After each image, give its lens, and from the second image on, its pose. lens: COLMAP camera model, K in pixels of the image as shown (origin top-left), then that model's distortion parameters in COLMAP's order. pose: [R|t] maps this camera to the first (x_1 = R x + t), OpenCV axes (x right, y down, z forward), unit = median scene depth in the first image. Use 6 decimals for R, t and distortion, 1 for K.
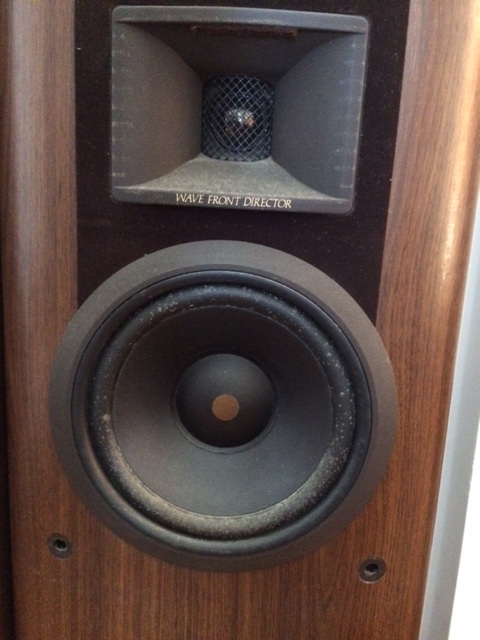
lens RADIAL K [[545.8, 0, 243.3], [0, 545.8, 320.4], [0, 0, 1]] dist [0.016452, -0.007454]
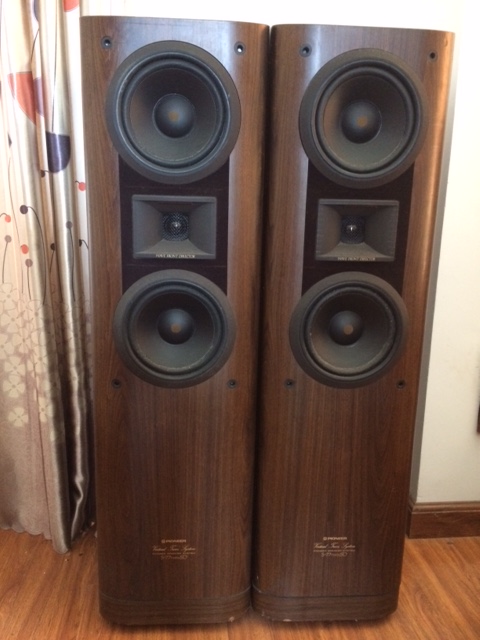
lens RADIAL K [[545.8, 0, 237.0], [0, 545.8, 318.3], [0, 0, 1]] dist [0.016452, -0.007454]
pose [[0.994291, -0.052769, 0.092740, -0.938697], [0.049766, 0.998168, 0.034405, -0.024928], [-0.094386, -0.029594, 0.995096, -1.897236]]
